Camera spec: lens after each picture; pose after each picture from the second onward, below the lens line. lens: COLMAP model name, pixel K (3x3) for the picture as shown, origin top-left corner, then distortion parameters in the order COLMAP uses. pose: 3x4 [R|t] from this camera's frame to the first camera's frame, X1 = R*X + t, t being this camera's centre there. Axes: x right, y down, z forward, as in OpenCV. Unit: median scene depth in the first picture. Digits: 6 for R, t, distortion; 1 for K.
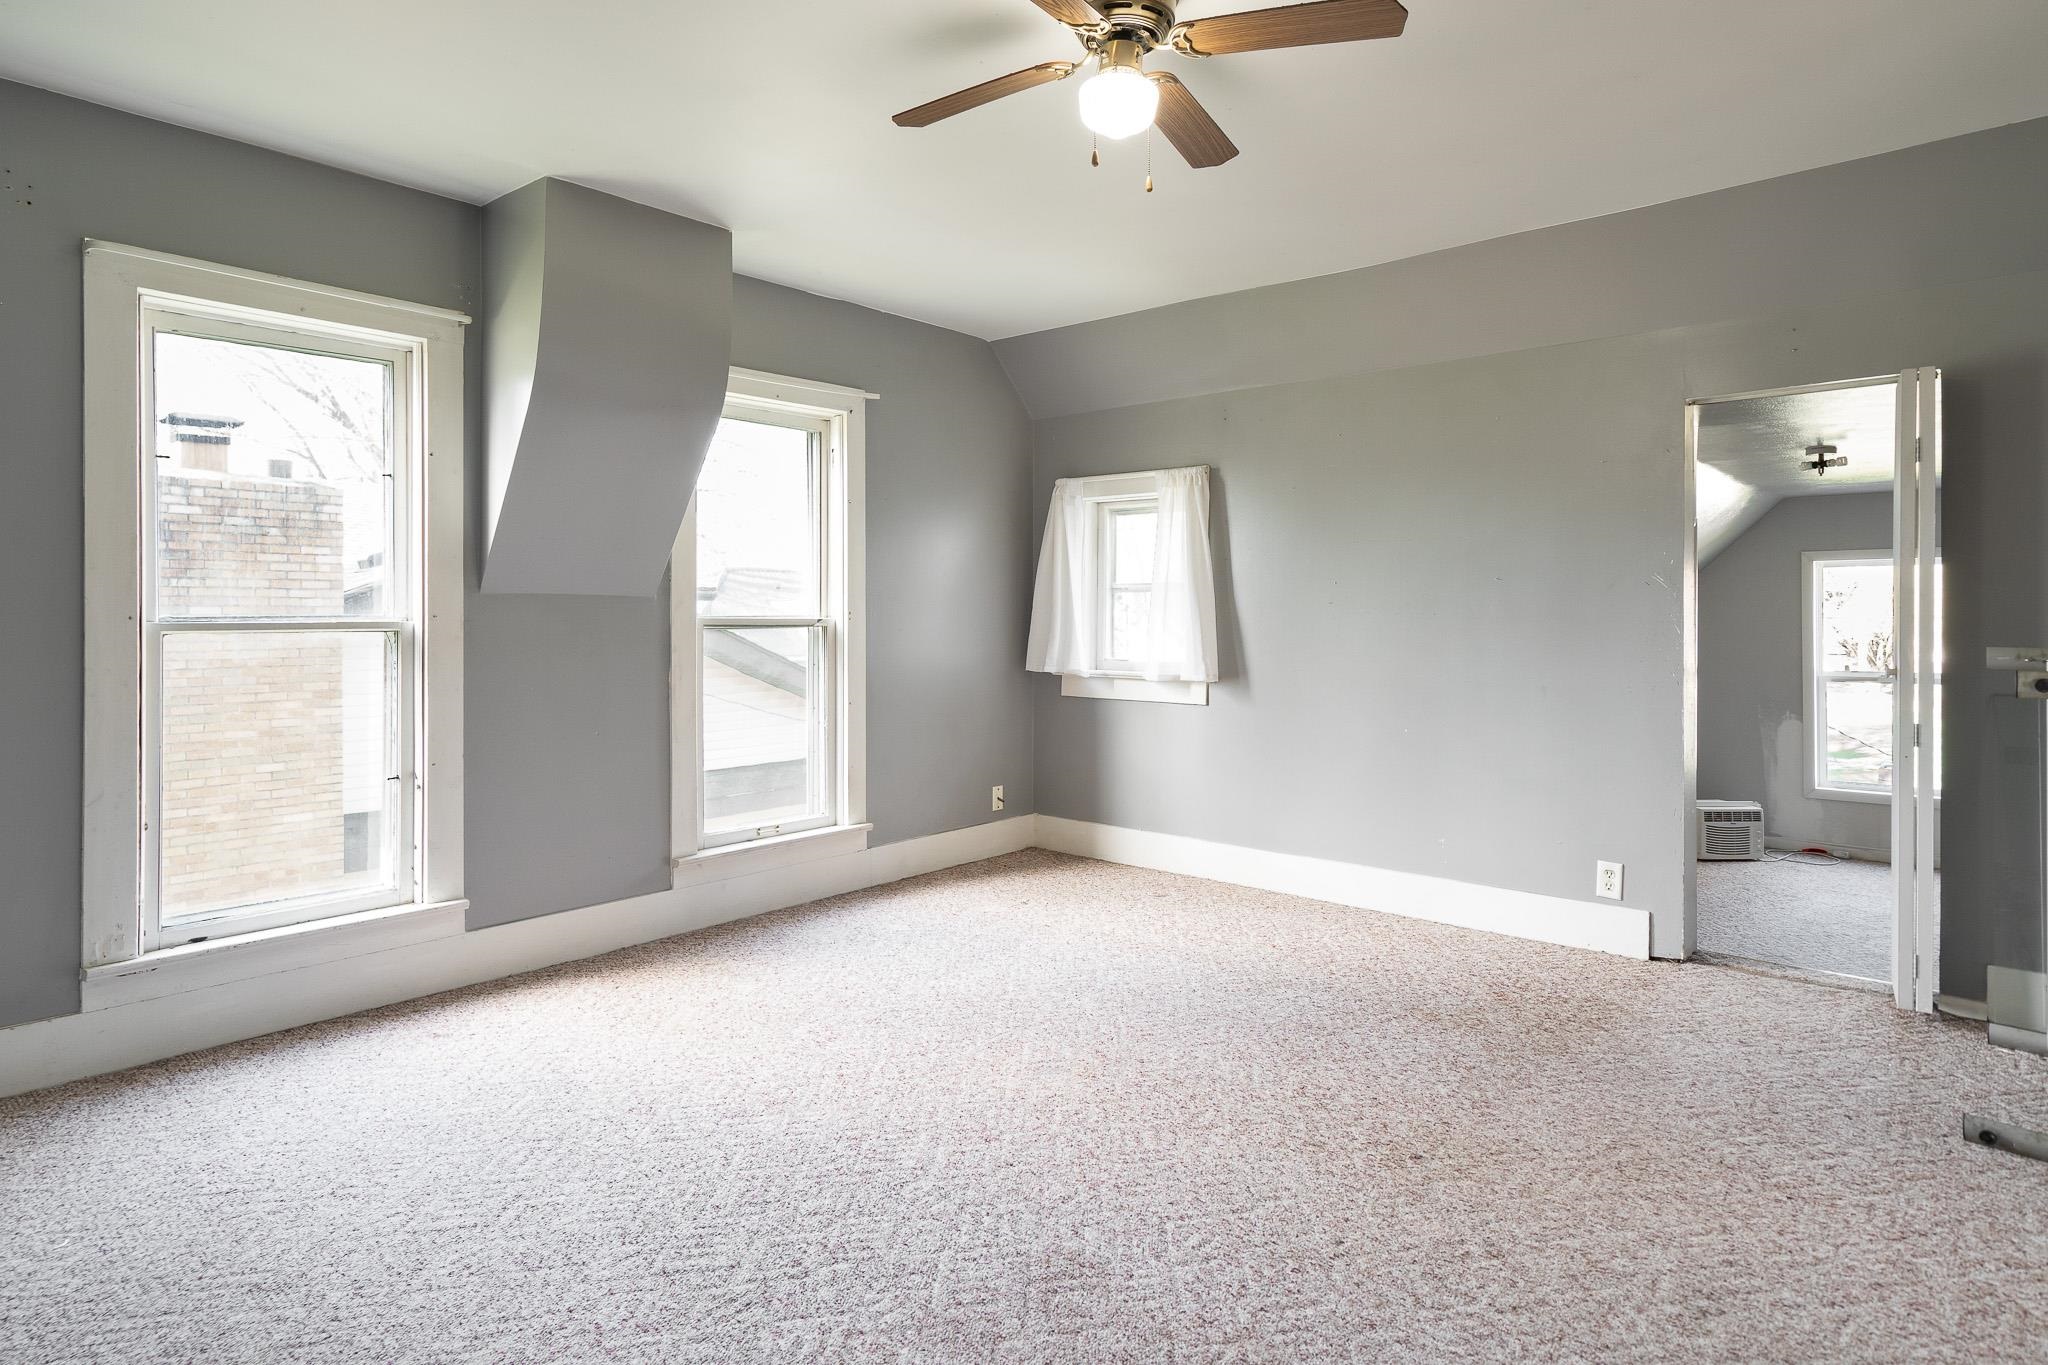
lens RADIAL K [[1101.3, 0, 1016.7], [0, 1101.3, 624.3], [0, 0, 1]] dist [-0.000950, -0.000176]
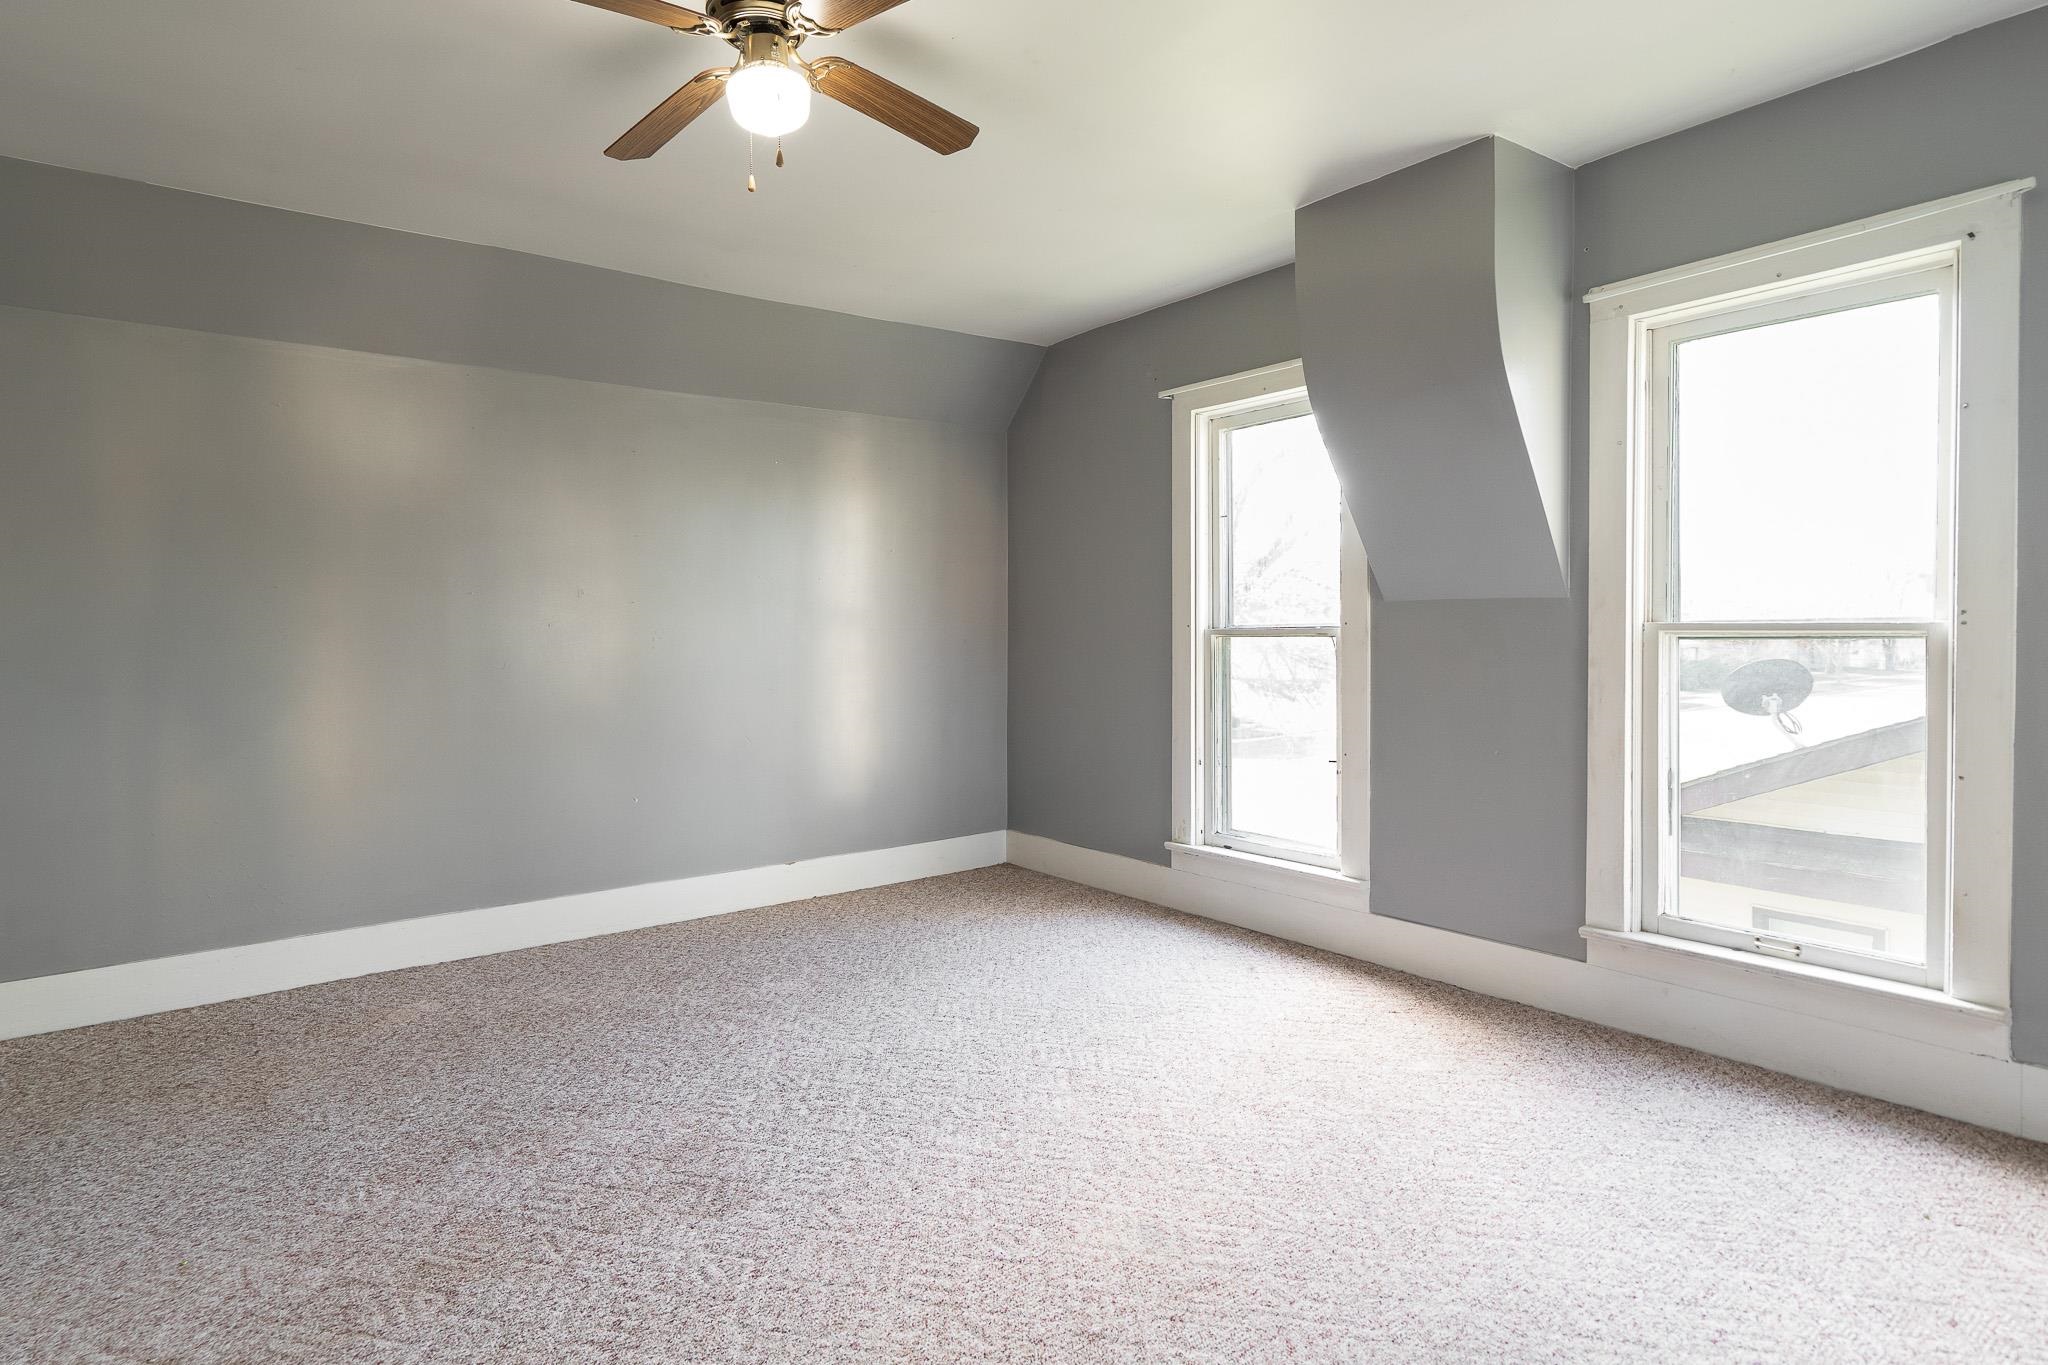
lens RADIAL K [[1101.3, 0, 1024.5], [0, 1101.3, 663.4], [0, 0, 1]] dist [-0.000950, -0.000176]
pose [[-0.183676, 0.035242, -0.982355, 0.922942], [0.004645, 0.999377, 0.034984, -0.010933], [0.982976, 0.001863, -0.183726, 1.271150]]
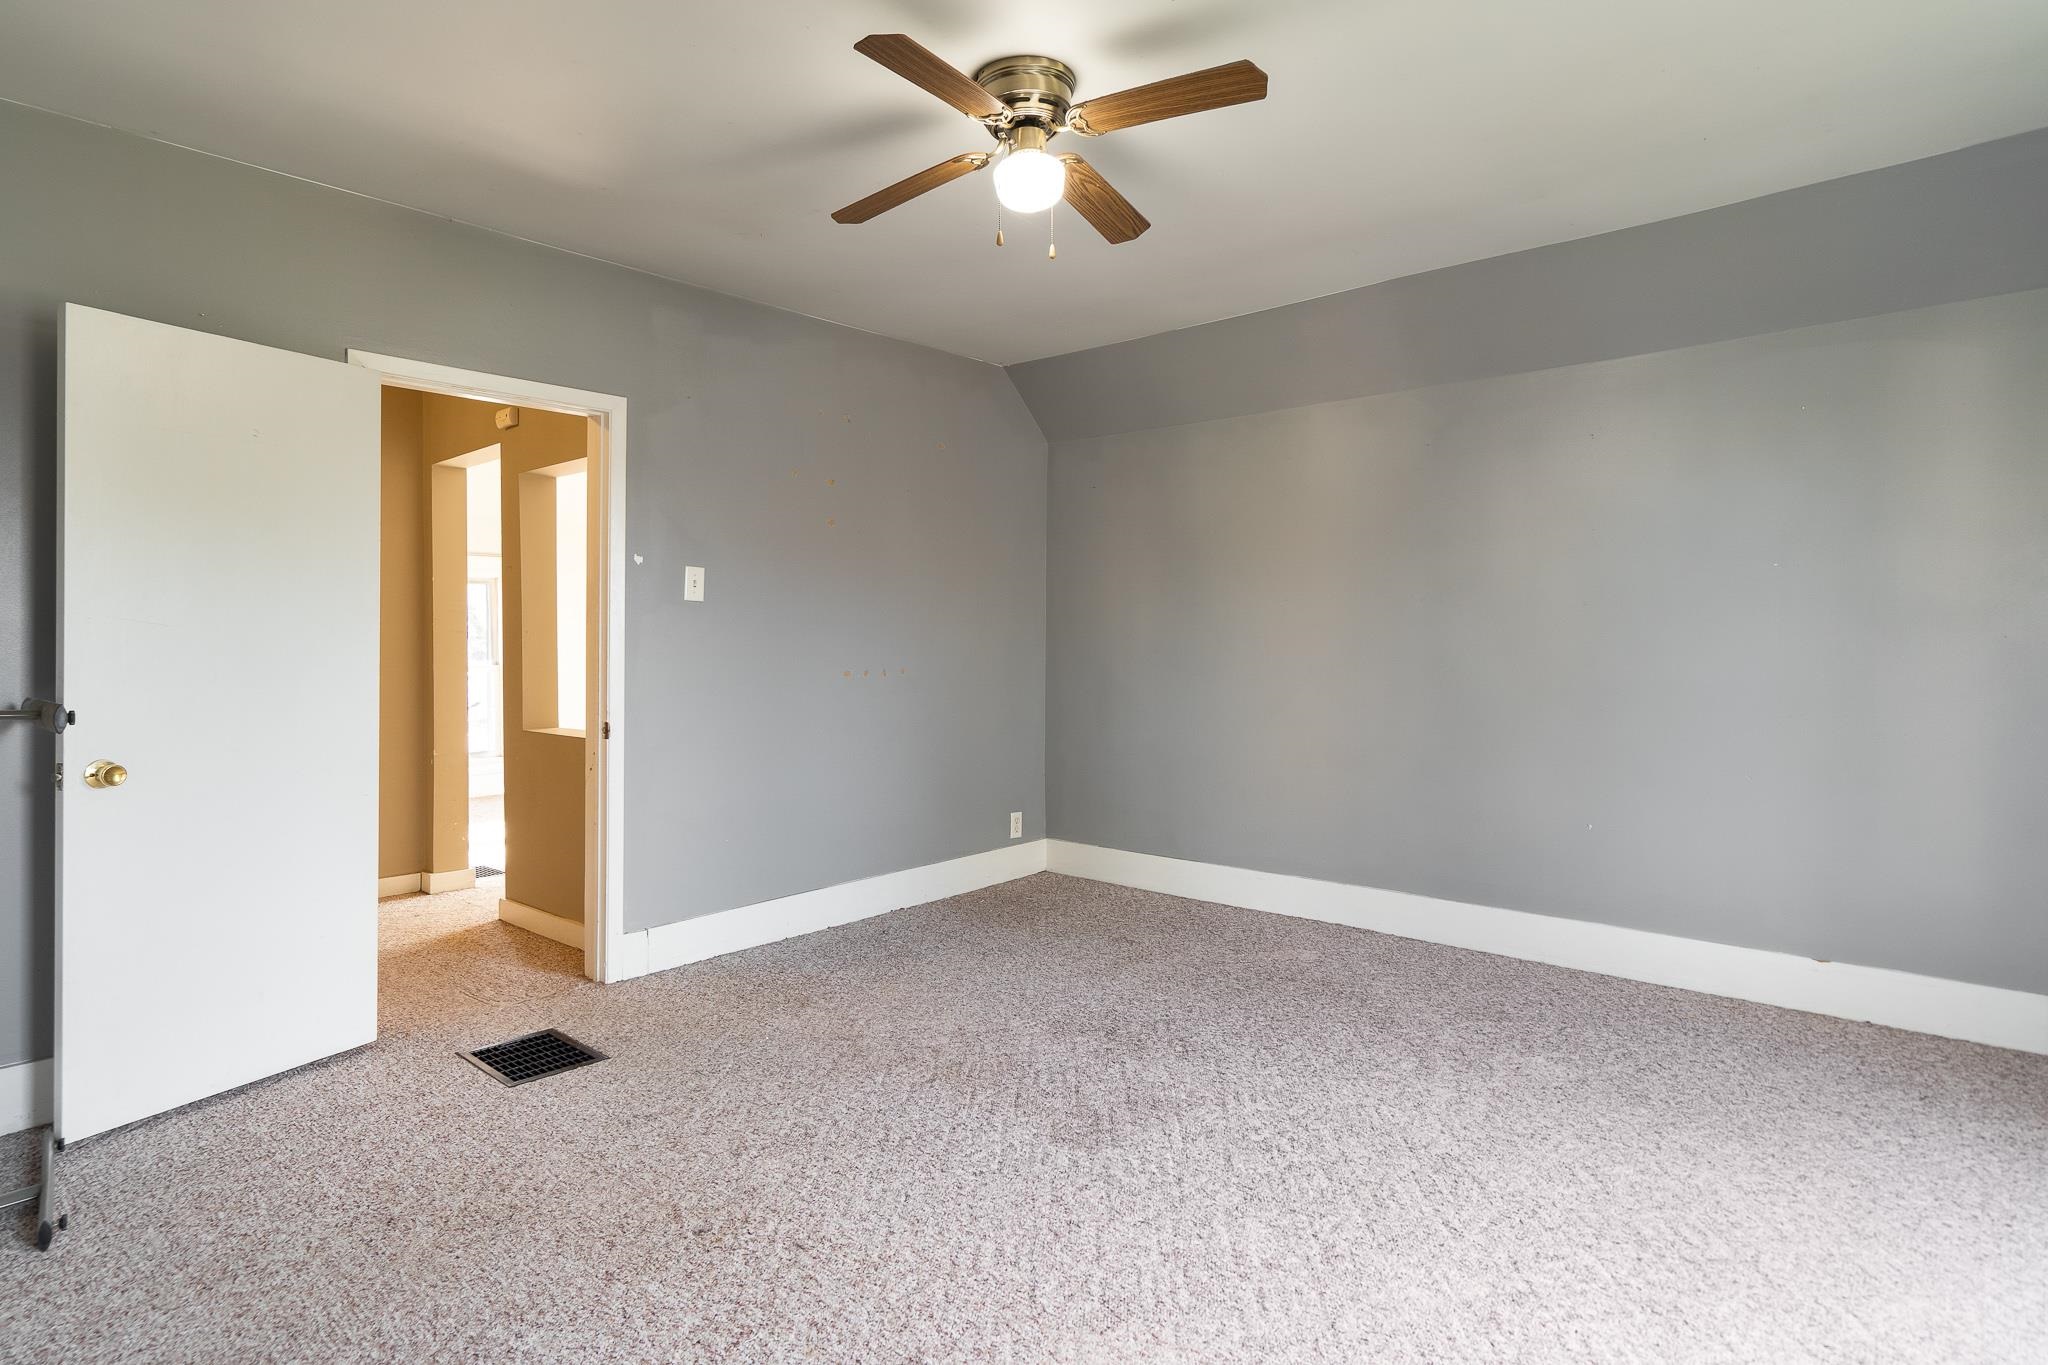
lens RADIAL K [[1101.3, 0, 1013.9], [0, 1101.3, 649.9], [0, 0, 1]] dist [-0.000950, -0.000176]
pose [[-0.999911, 0.004060, 0.012672, 0.091030], [0.004265, 0.999860, 0.016152, -0.014029], [-0.012605, 0.016205, -0.999789, 1.929021]]
